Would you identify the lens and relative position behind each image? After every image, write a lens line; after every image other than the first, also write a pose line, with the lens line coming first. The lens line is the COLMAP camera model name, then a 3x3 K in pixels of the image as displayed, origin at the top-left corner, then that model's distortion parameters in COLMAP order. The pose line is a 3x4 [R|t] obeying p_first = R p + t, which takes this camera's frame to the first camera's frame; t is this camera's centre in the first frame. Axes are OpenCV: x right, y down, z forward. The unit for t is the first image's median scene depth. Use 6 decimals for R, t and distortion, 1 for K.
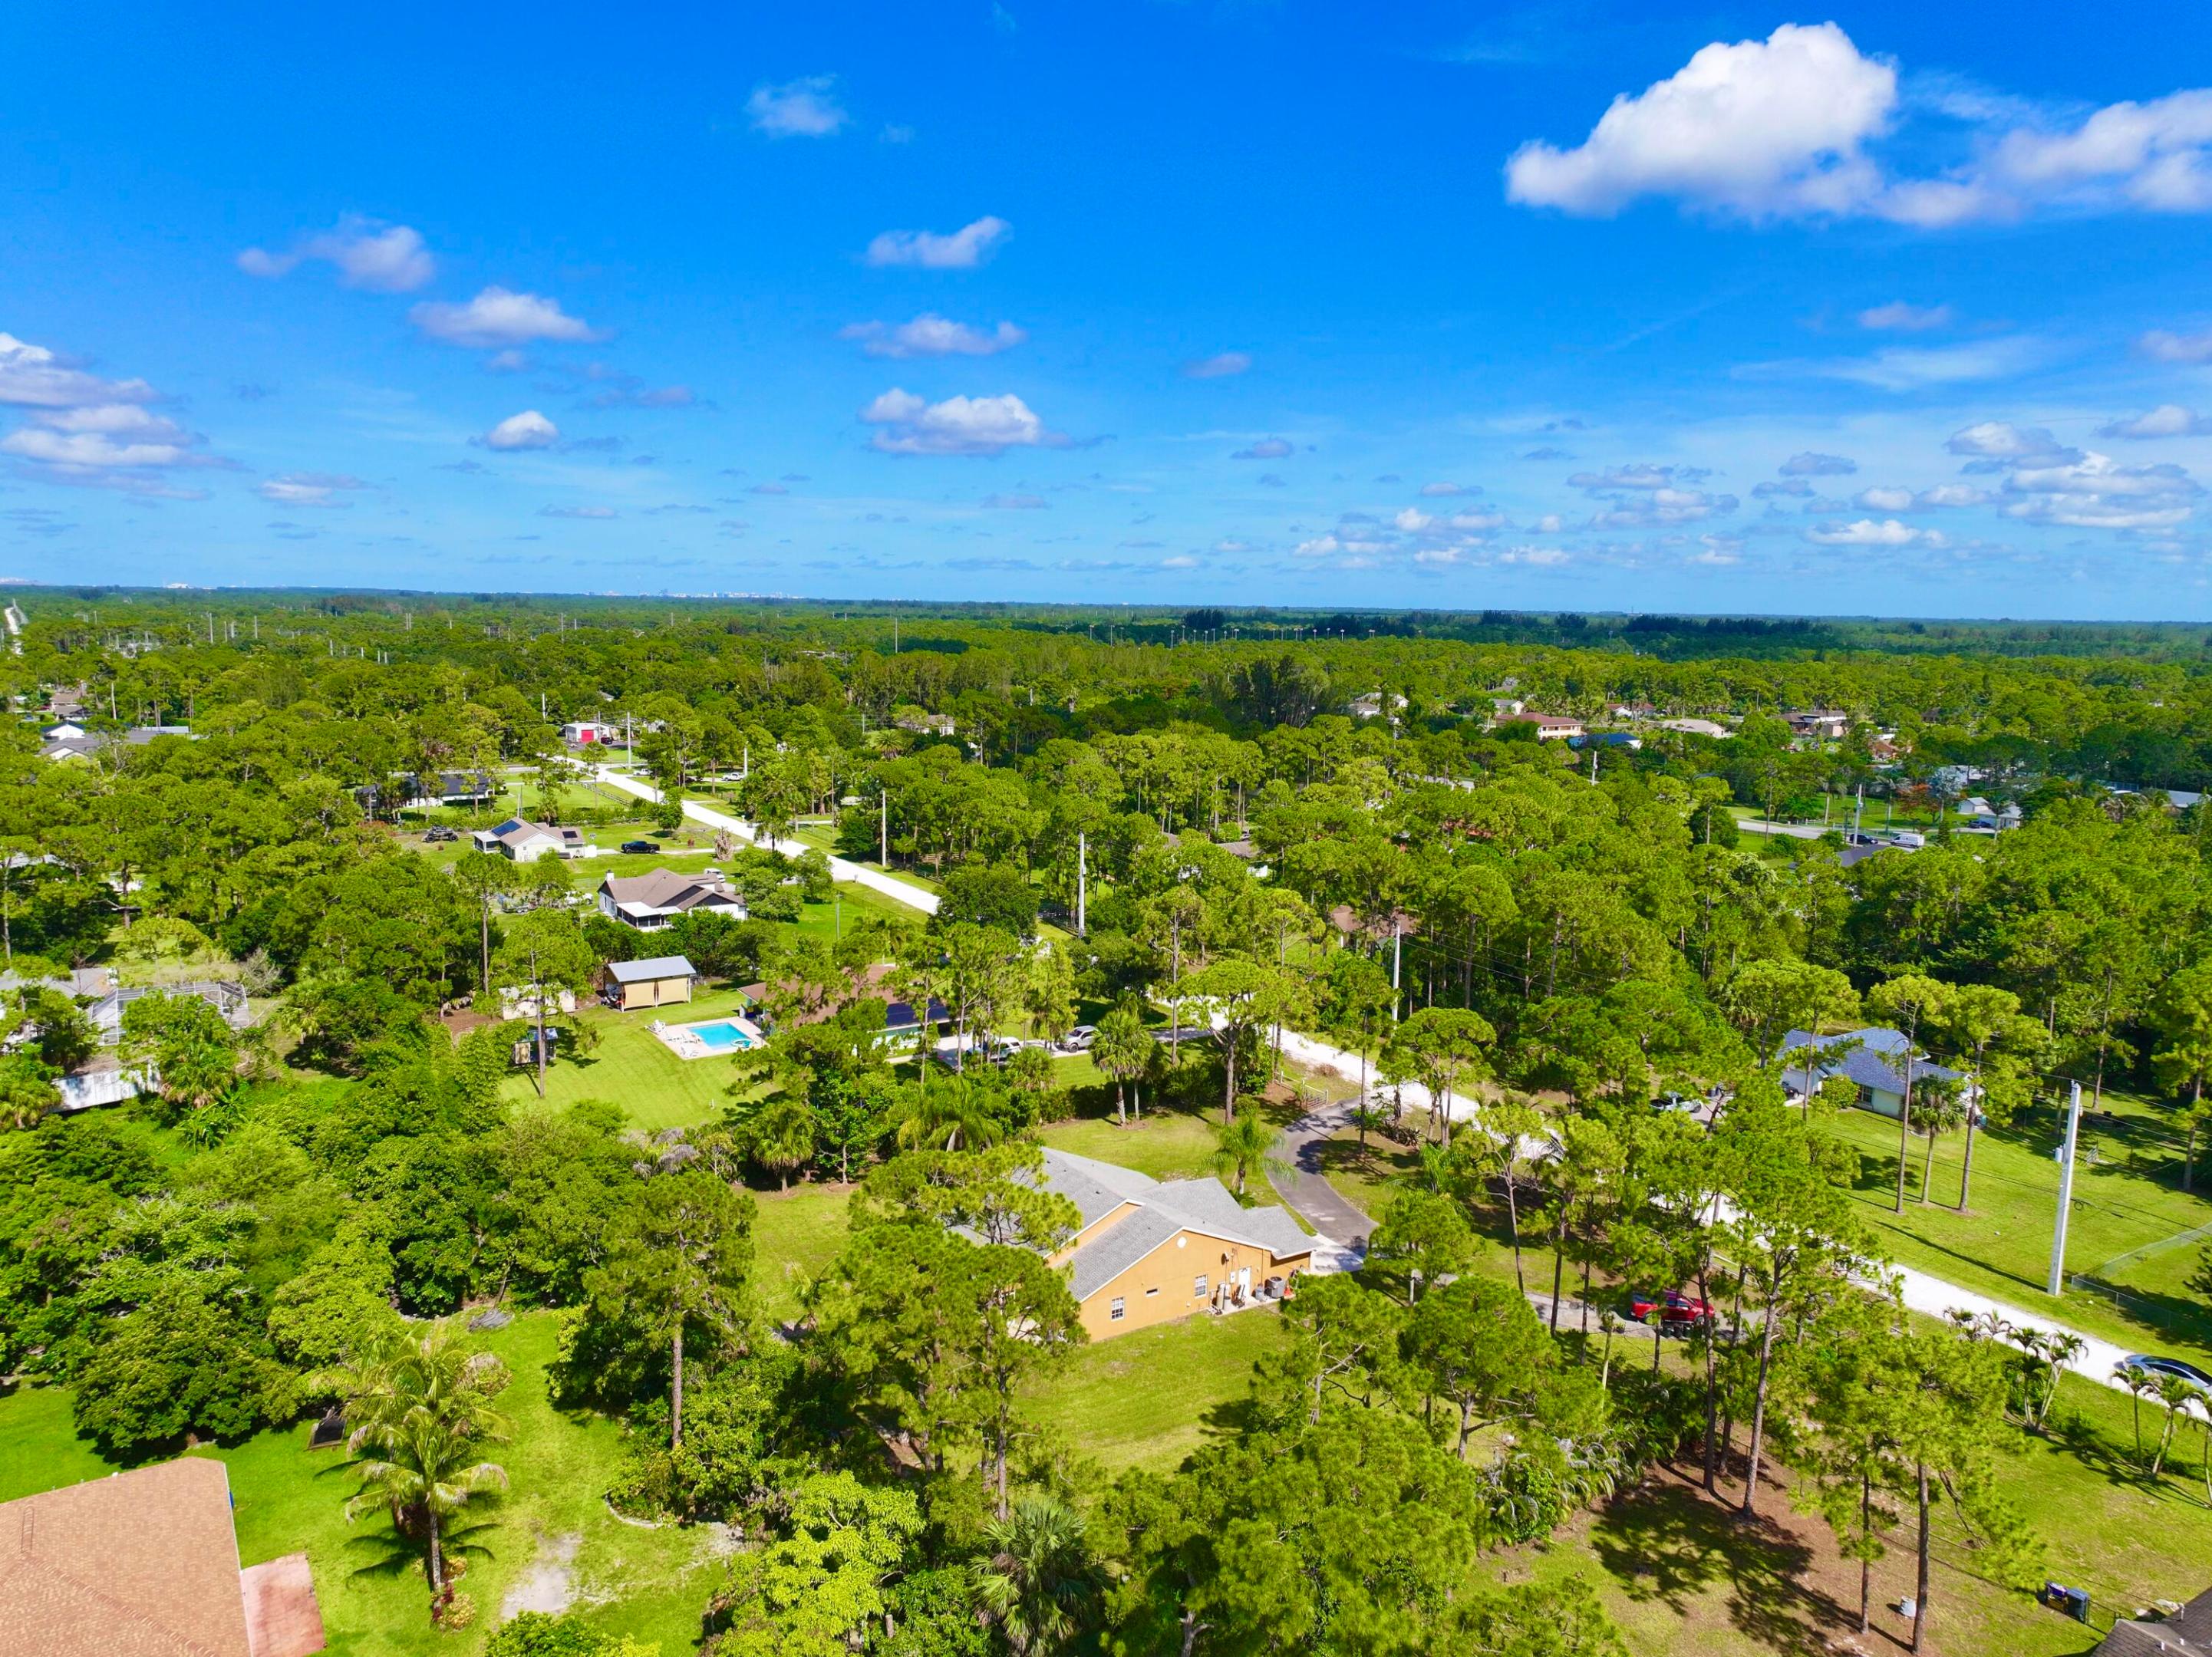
lens RADIAL K [[1547.1, 0, 1111.8], [0, 1547.1, 806.4], [0, 0, 1]] dist [-0.001028, 0.023287]
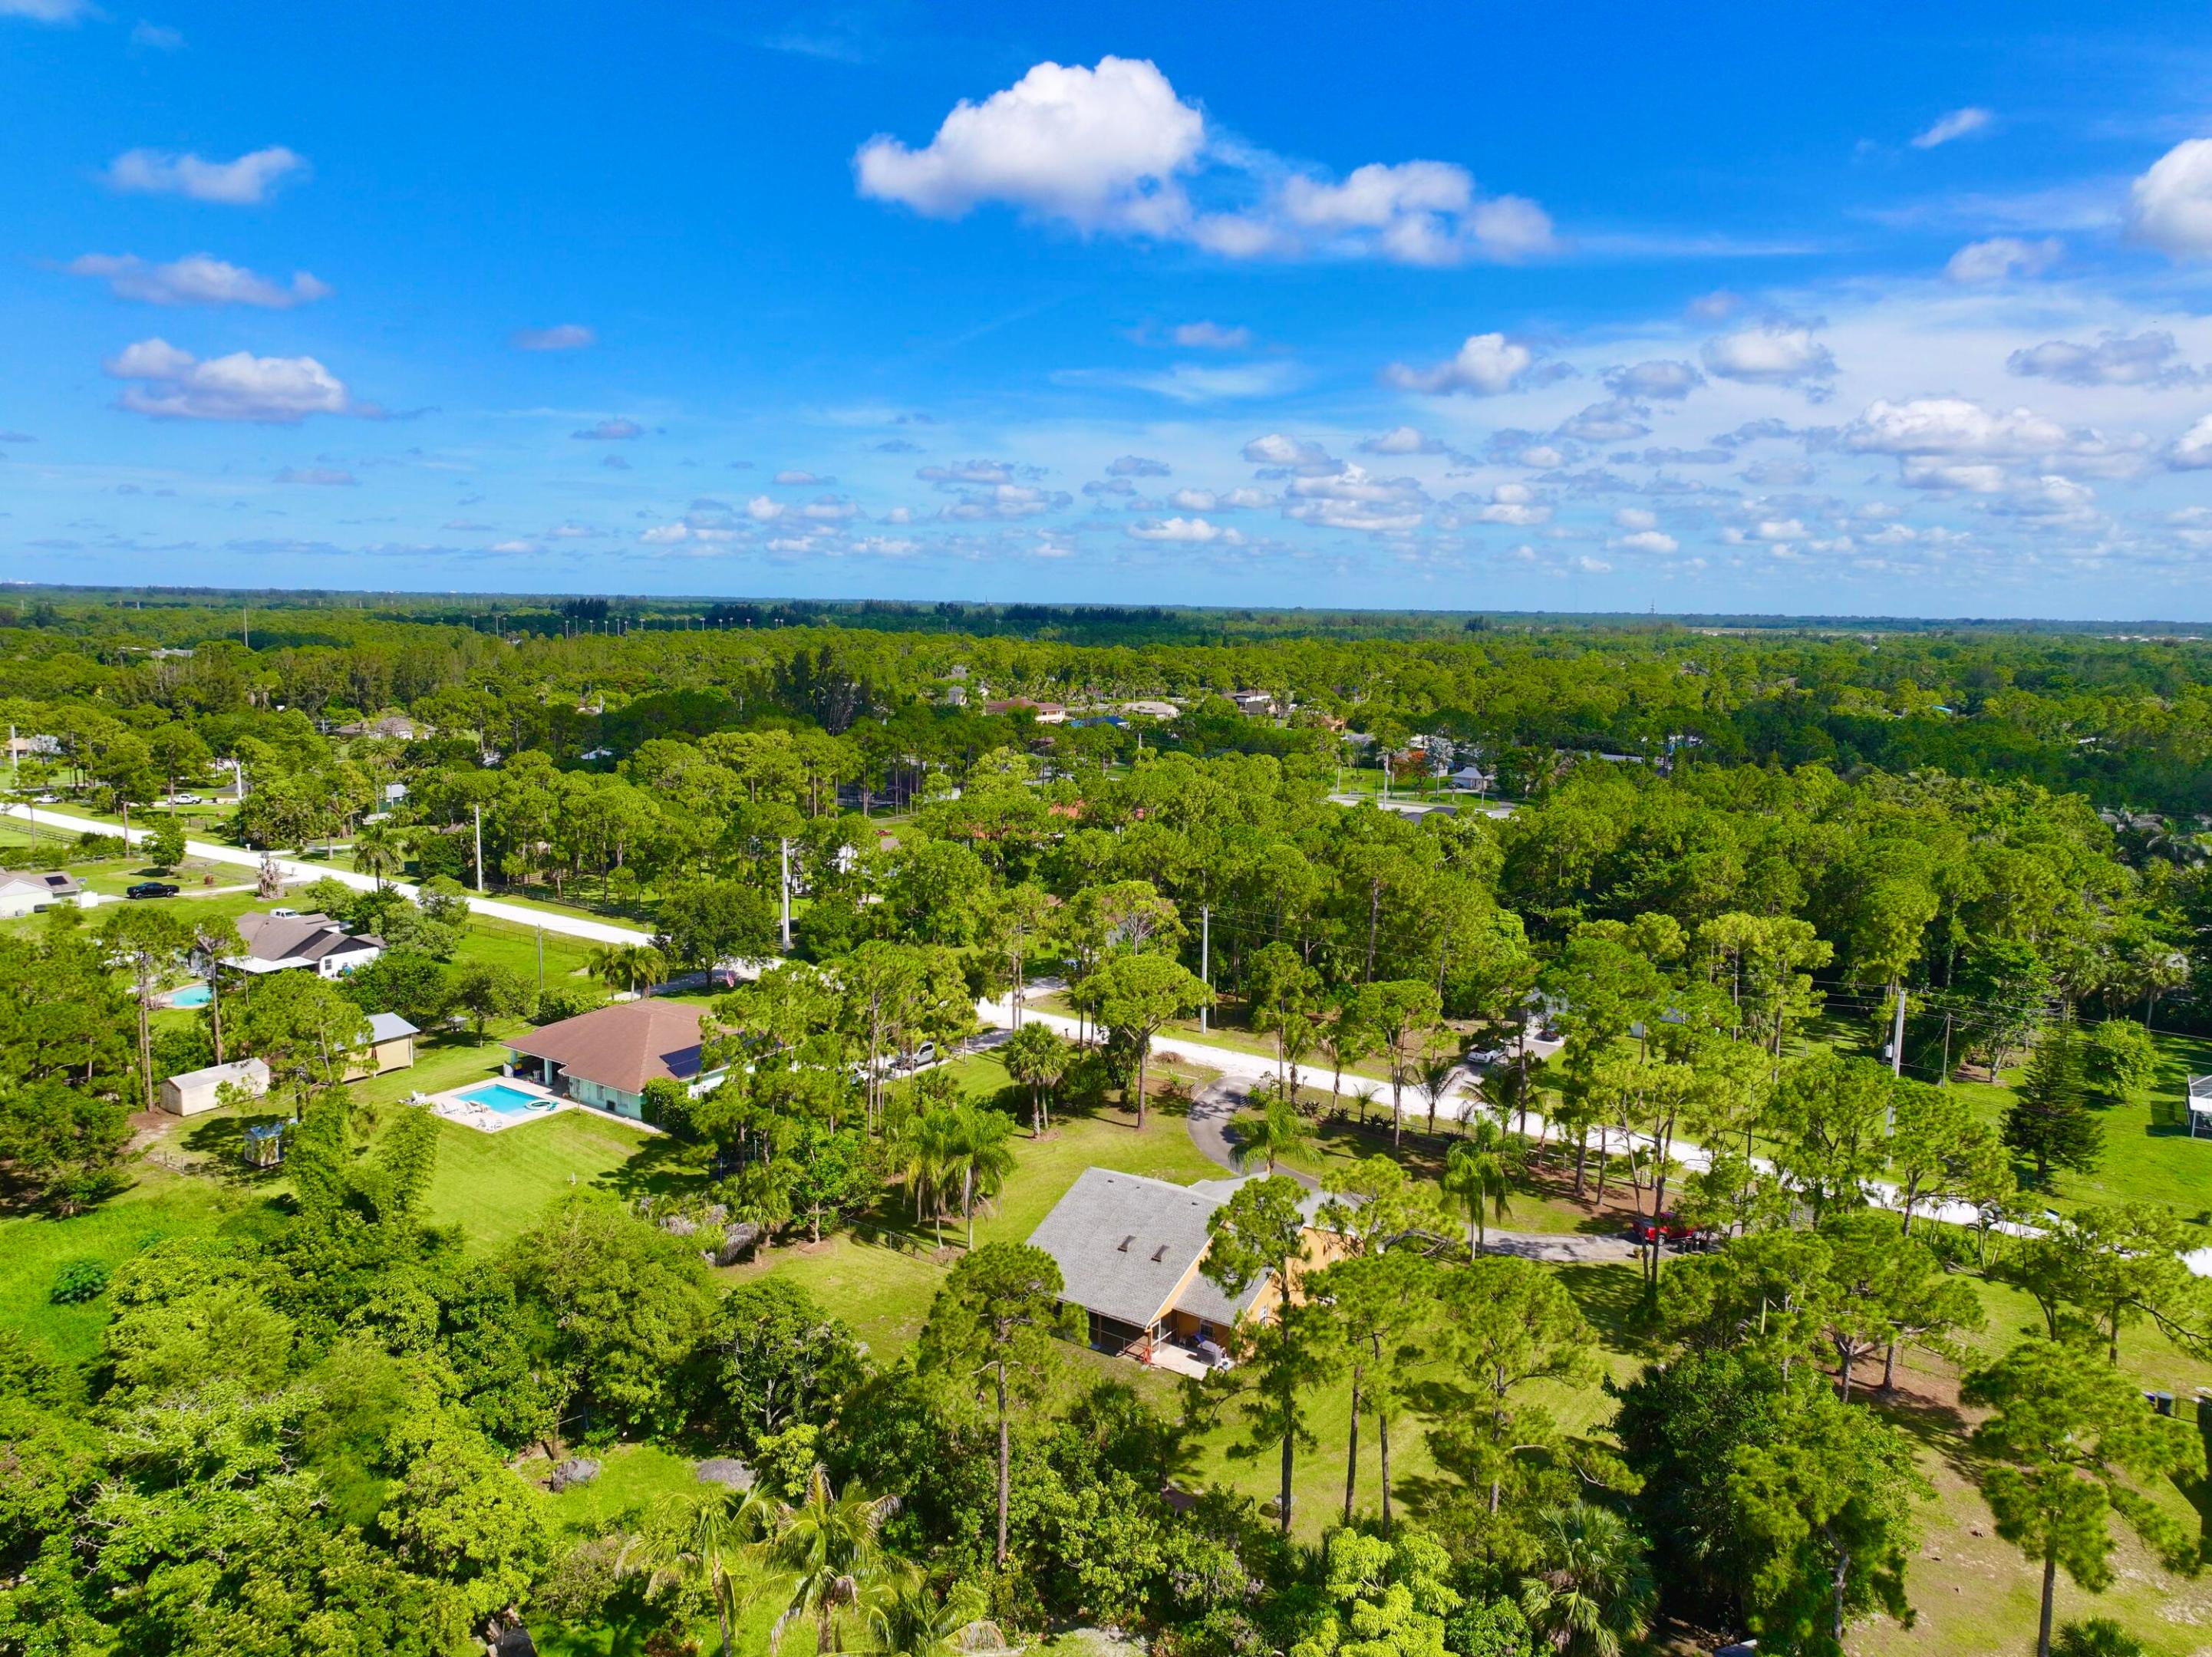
lens RADIAL K [[1544.5, 0, 1106.1], [0, 1544.5, 833.9], [0, 0, 1]] dist [0.003257, 0.012675]
pose [[0.918587, -0.059224, 0.390755, -0.071617], [0.049678, 0.998169, 0.034501, -0.002836], [-0.392083, -0.012280, 0.919848, 0.023688]]
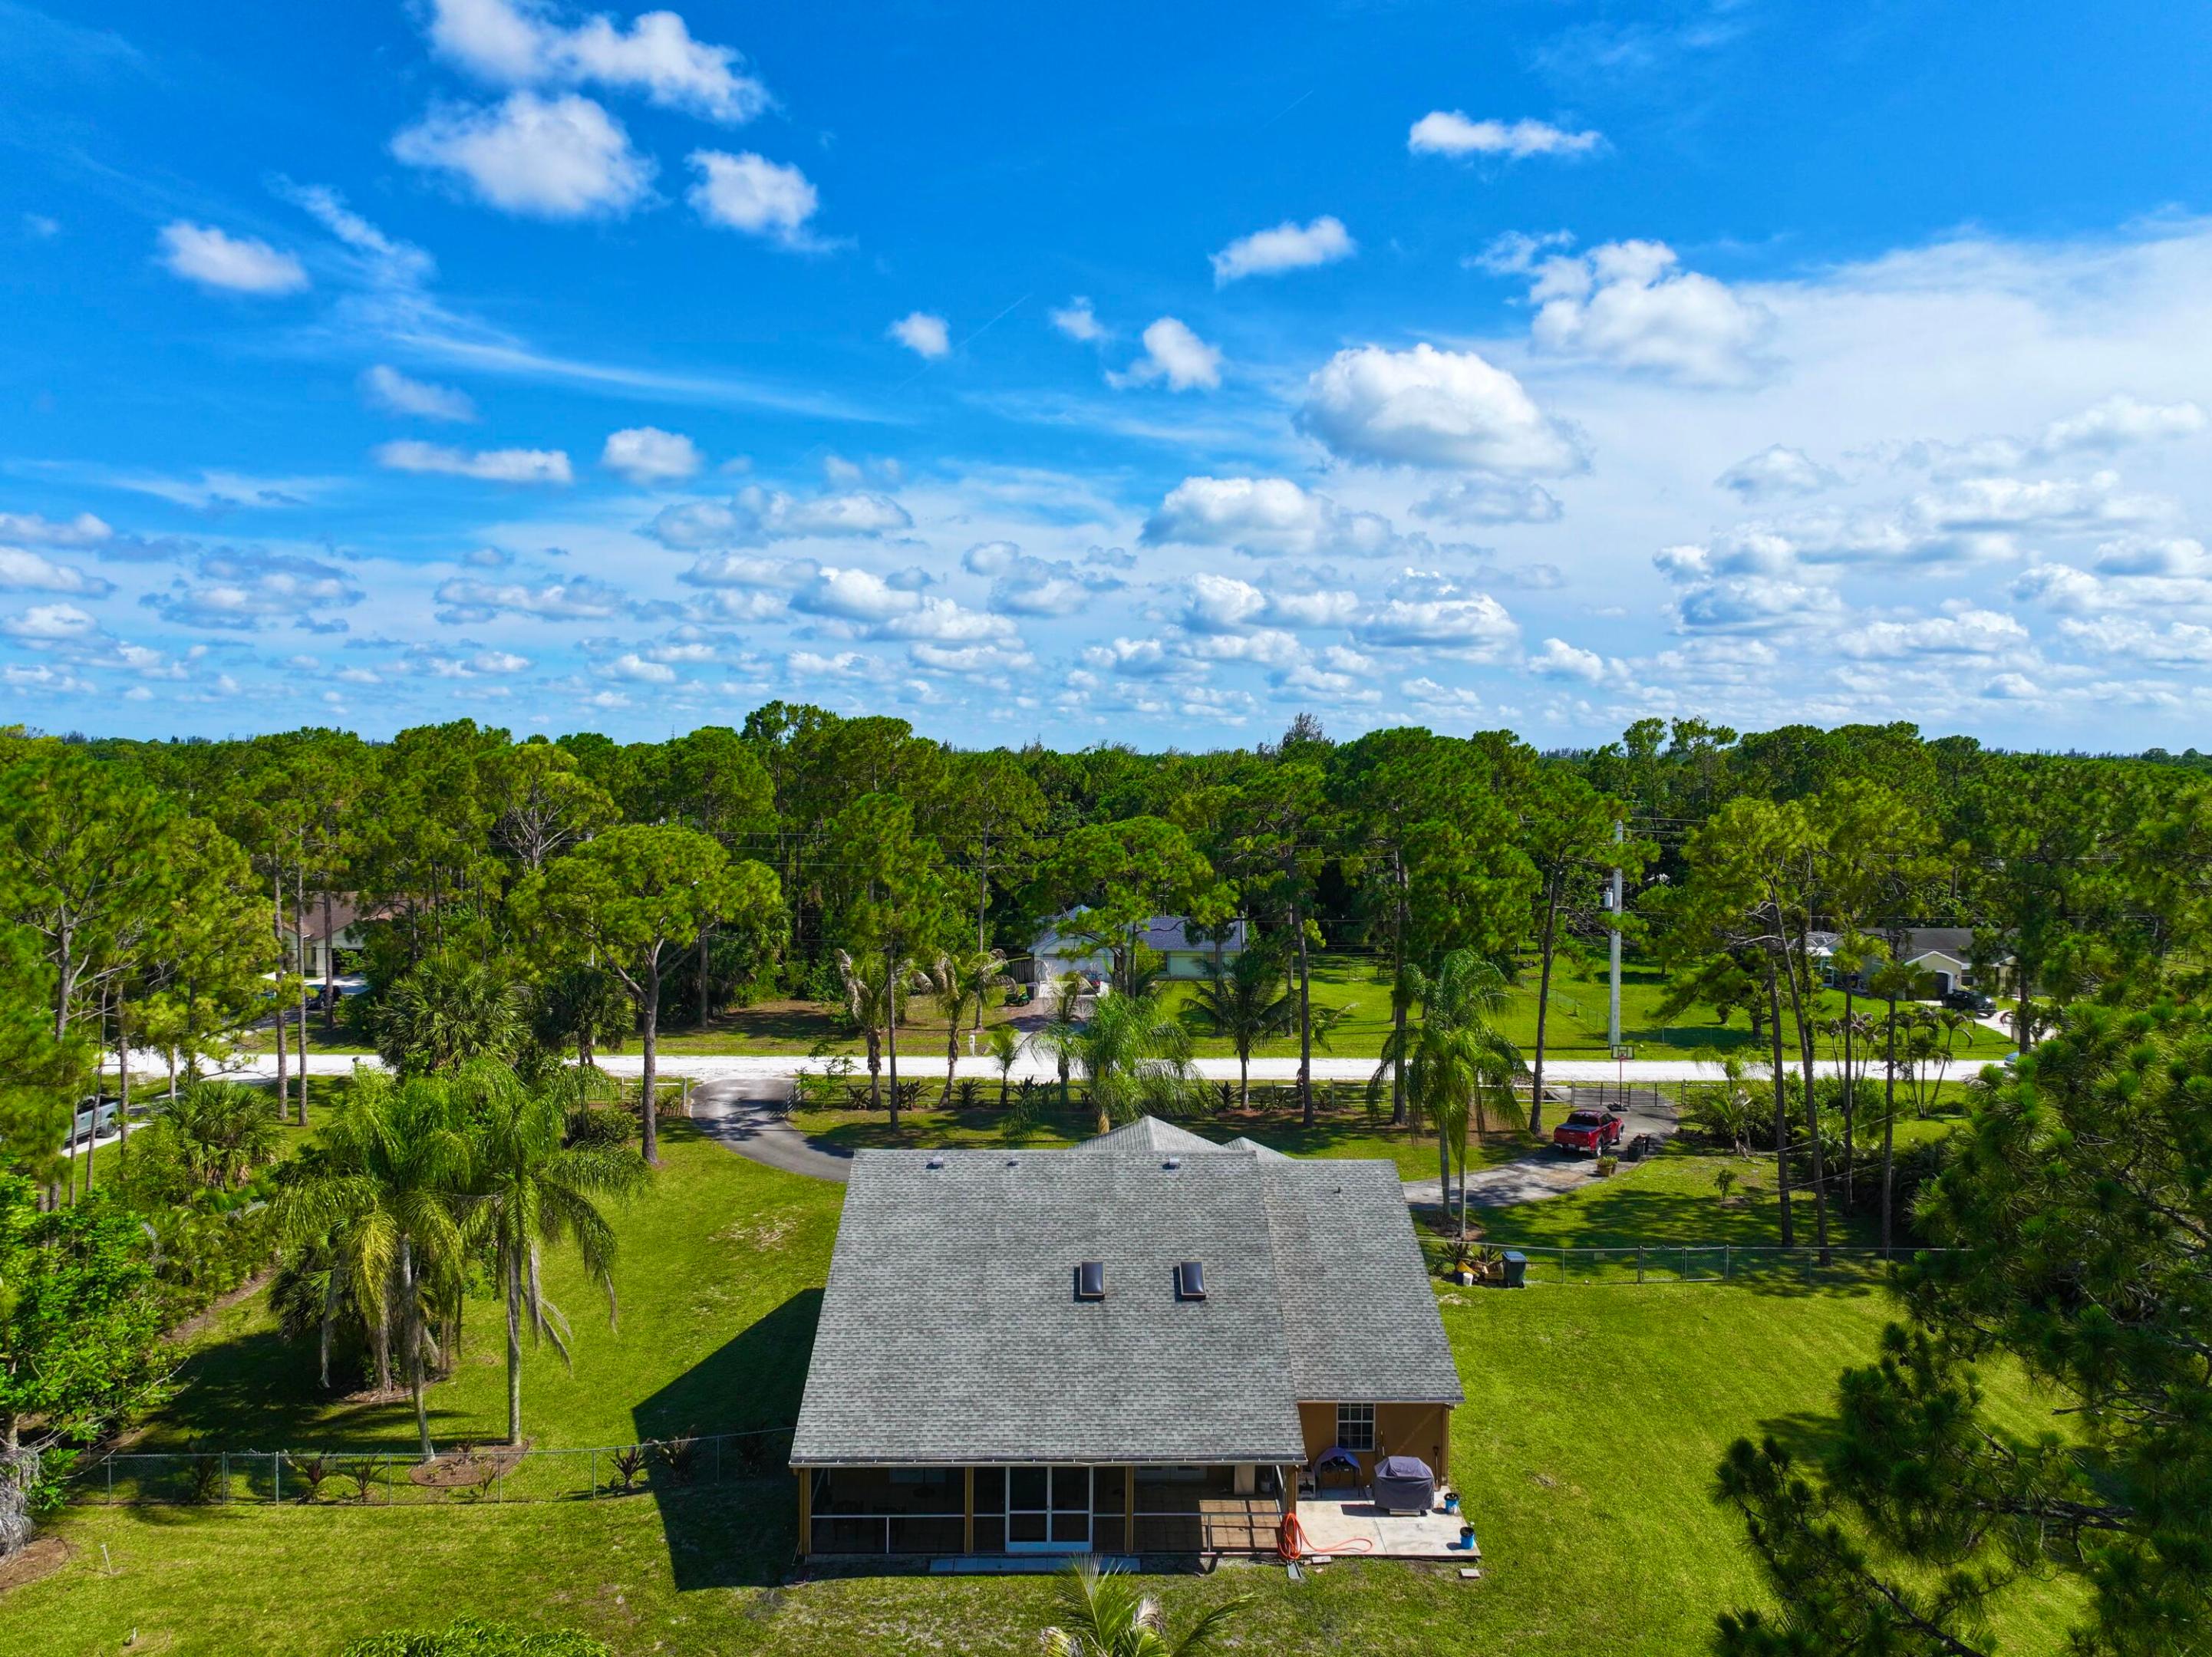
lens RADIAL K [[1552.5, 0, 1104.0], [0, 1552.5, 835.0], [0, 0, 1]] dist [-0.009142, 0.026063]
pose [[0.513895, -0.049559, 0.856420, -0.062886], [0.110376, 0.993852, -0.008720, 0.027601], [-0.850723, 0.099009, 0.516206, 0.134483]]
